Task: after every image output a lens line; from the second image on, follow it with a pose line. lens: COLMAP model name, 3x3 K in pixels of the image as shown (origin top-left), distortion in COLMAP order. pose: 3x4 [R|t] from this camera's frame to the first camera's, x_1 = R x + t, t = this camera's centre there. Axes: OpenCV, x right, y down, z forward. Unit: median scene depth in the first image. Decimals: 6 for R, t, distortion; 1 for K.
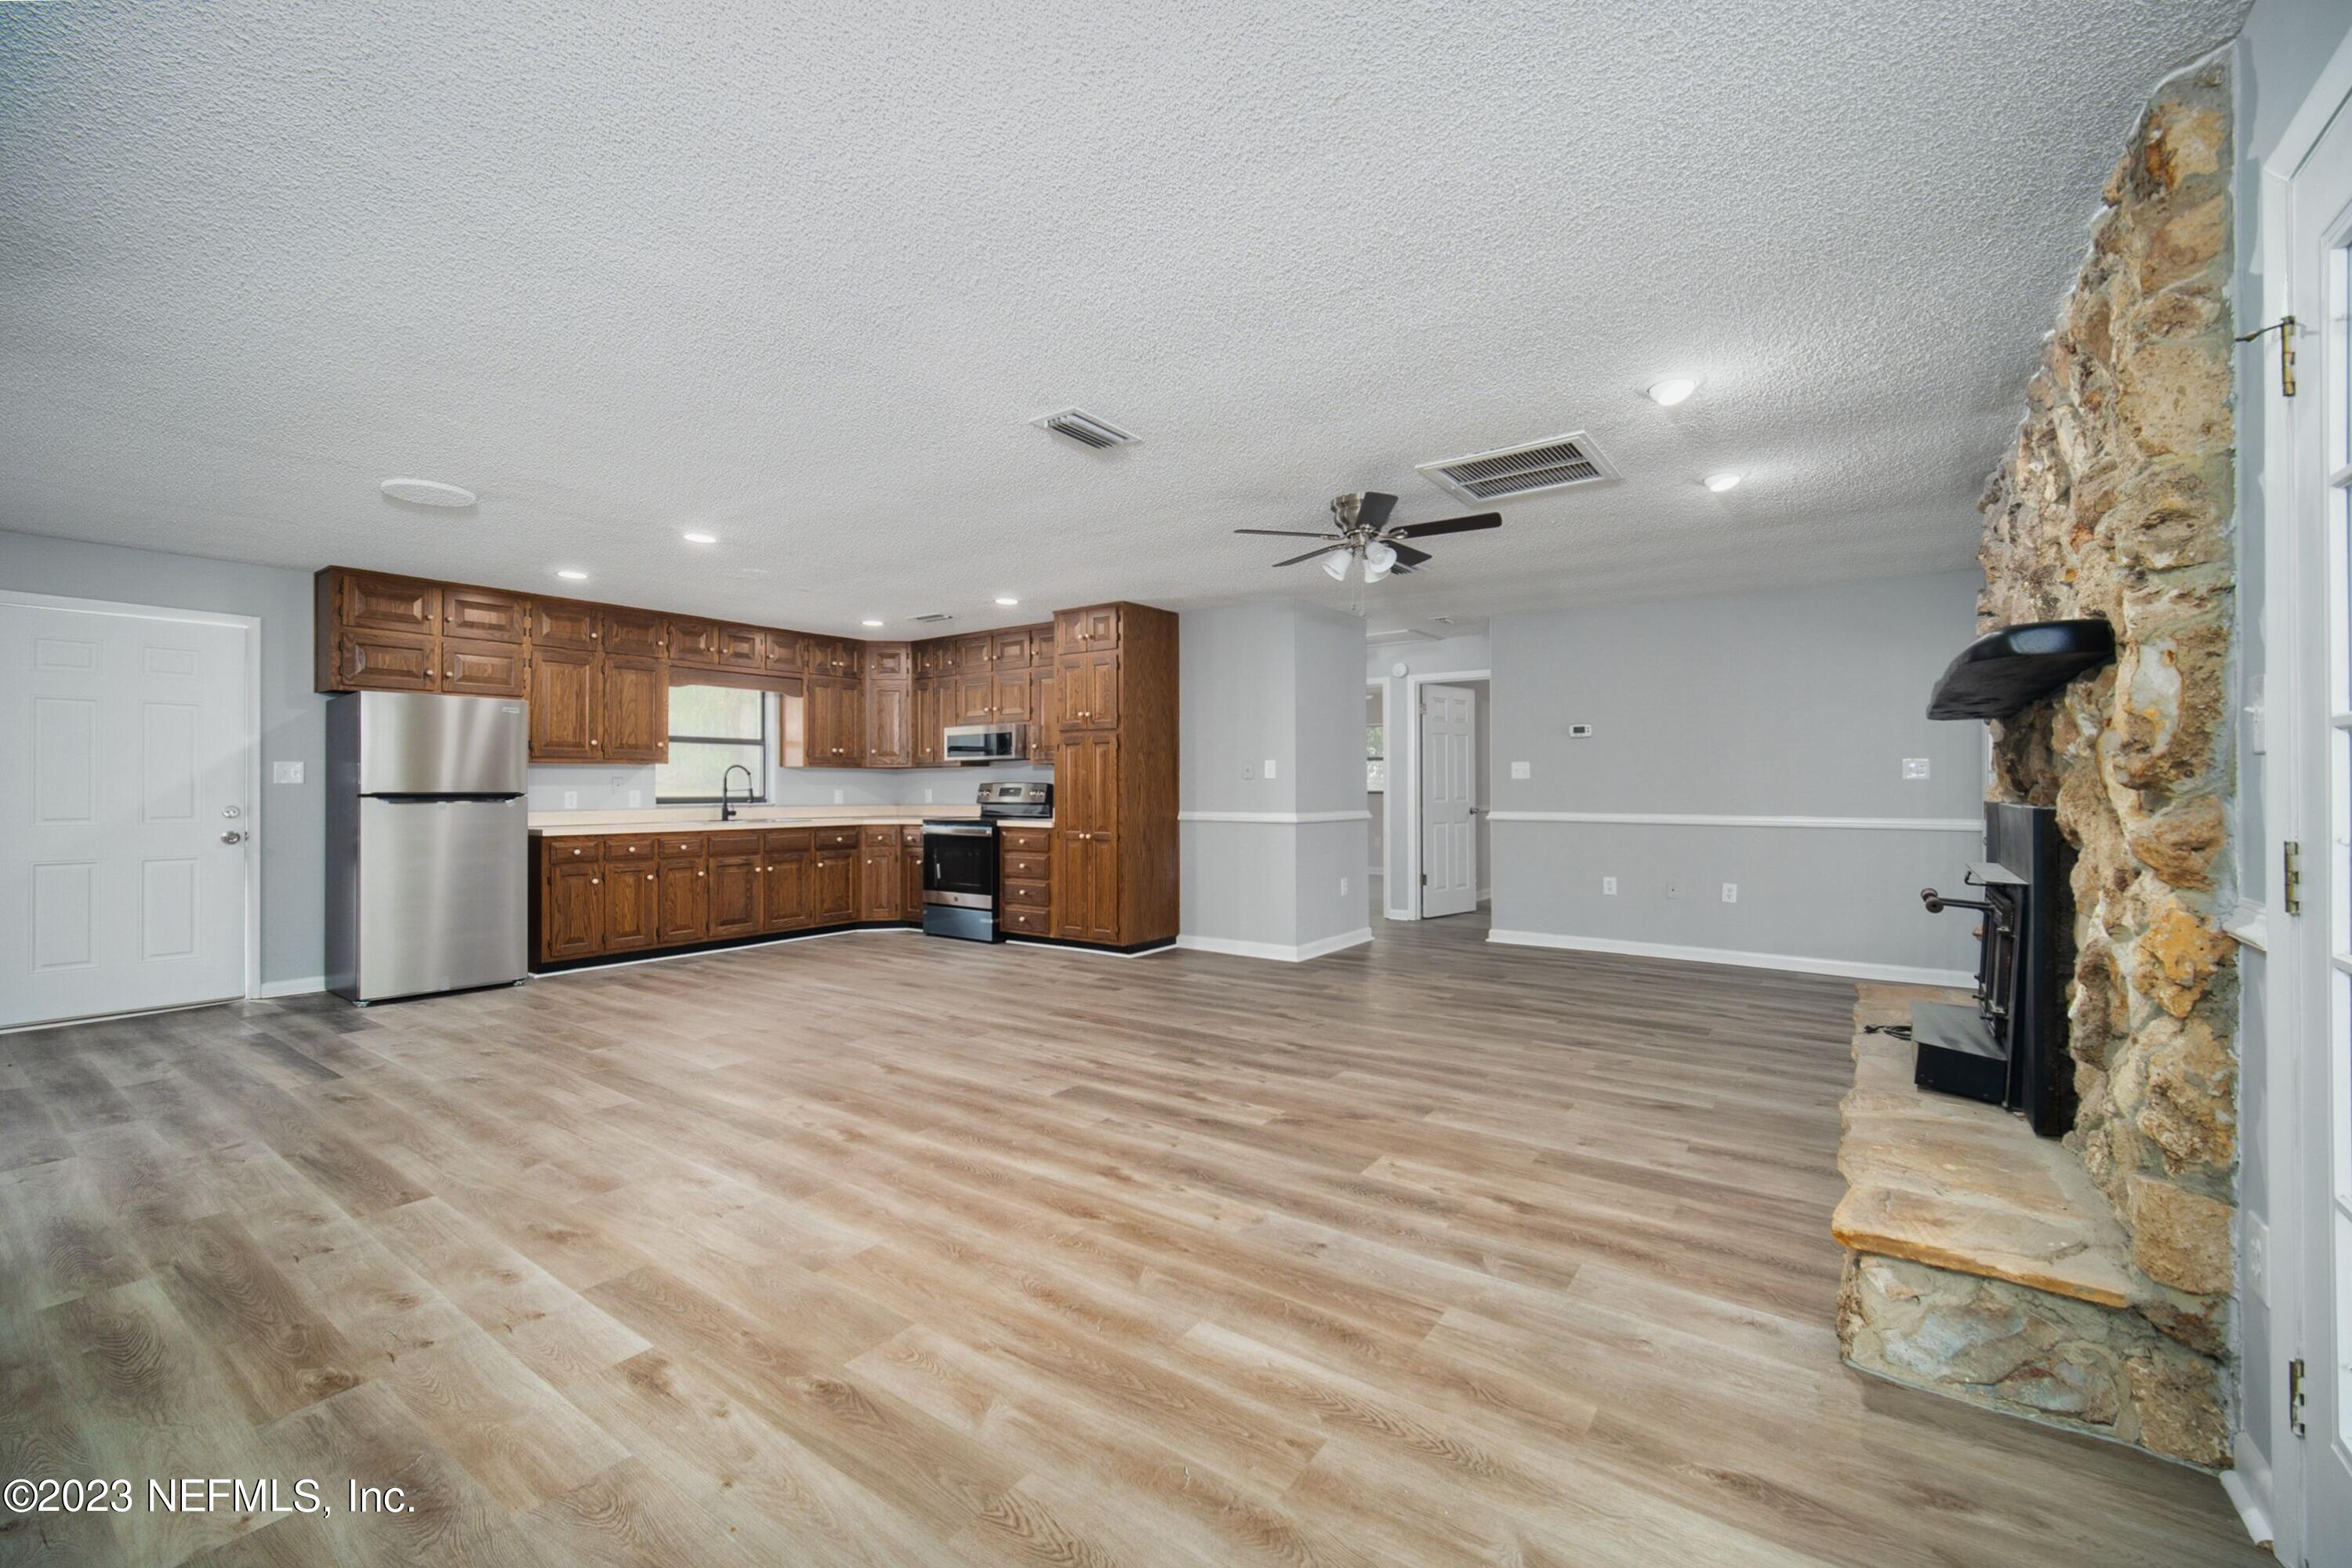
lens RADIAL K [[966.3, 0, 1204.0], [0, 966.3, 782.8], [0, 0, 1]] dist [0.000423, -0.000077]
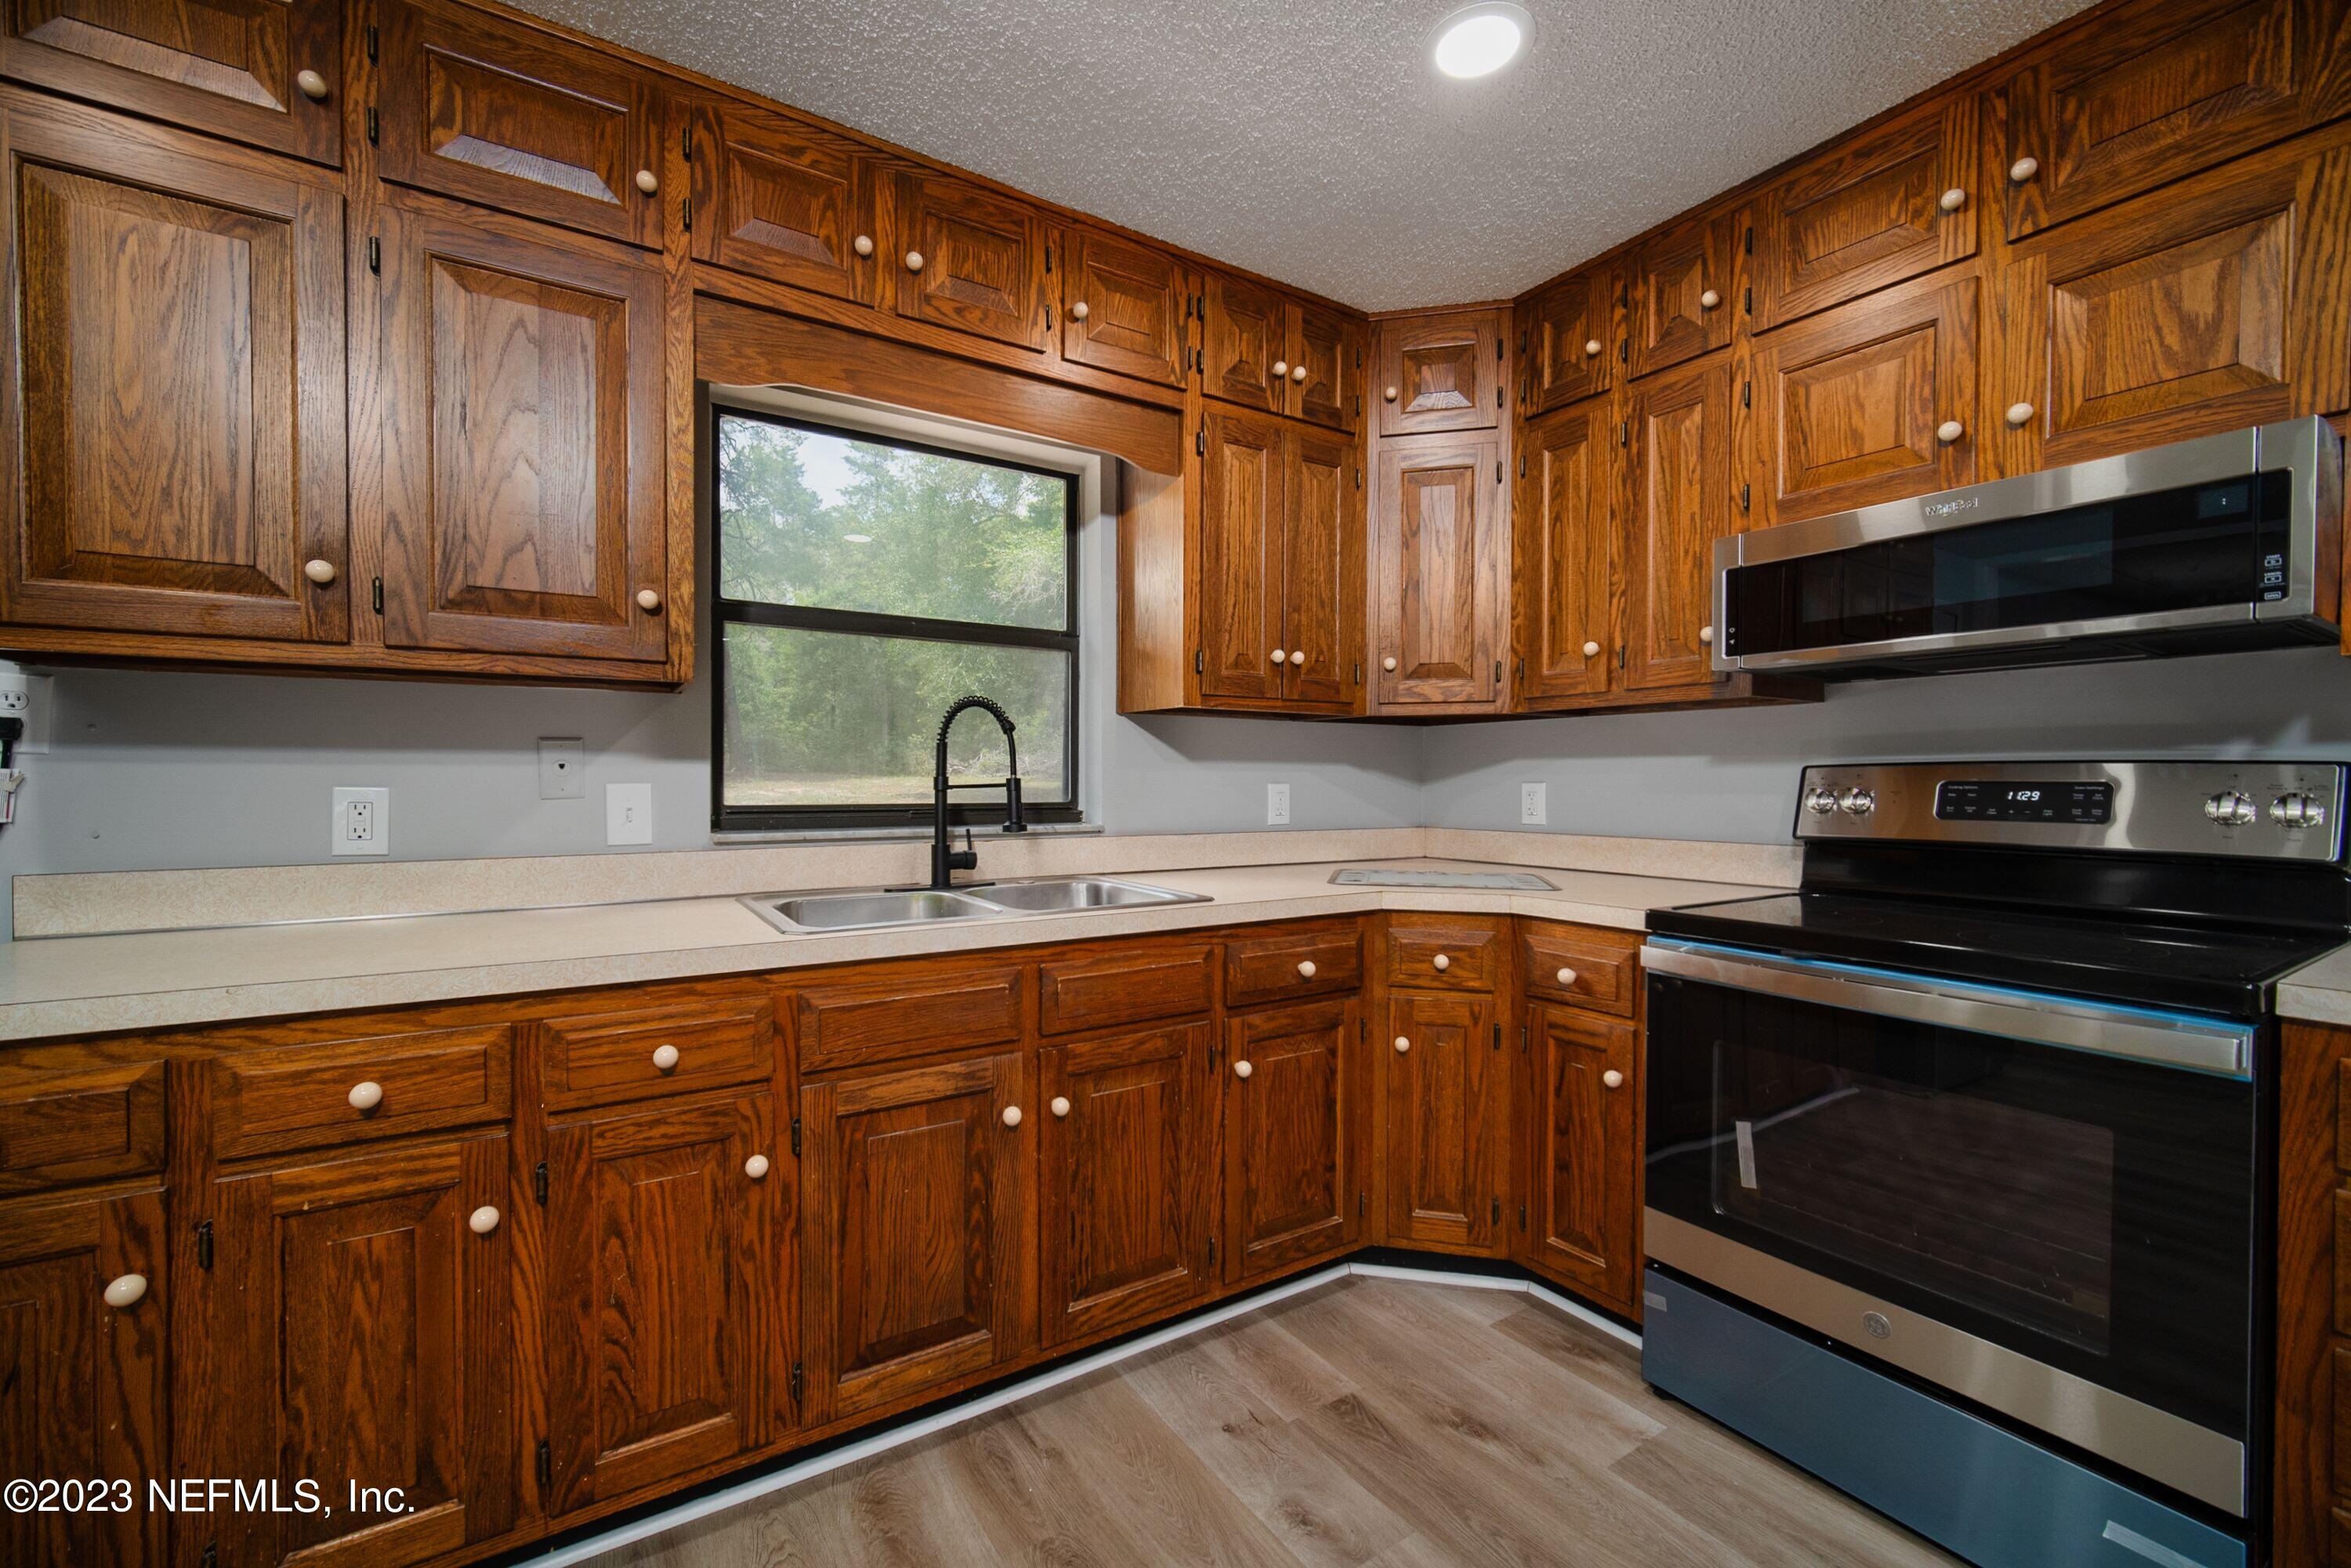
lens RADIAL K [[866.6, 0, 1123.6], [0, 866.6, 784.8], [0, 0, 1]] dist [-0.001576, 0.000053]
pose [[0.898206, 0.009006, -0.439482, -0.394907], [-0.002598, 0.999881, 0.015179, 0.004273], [0.439567, -0.012492, 0.898123, 0.945288]]
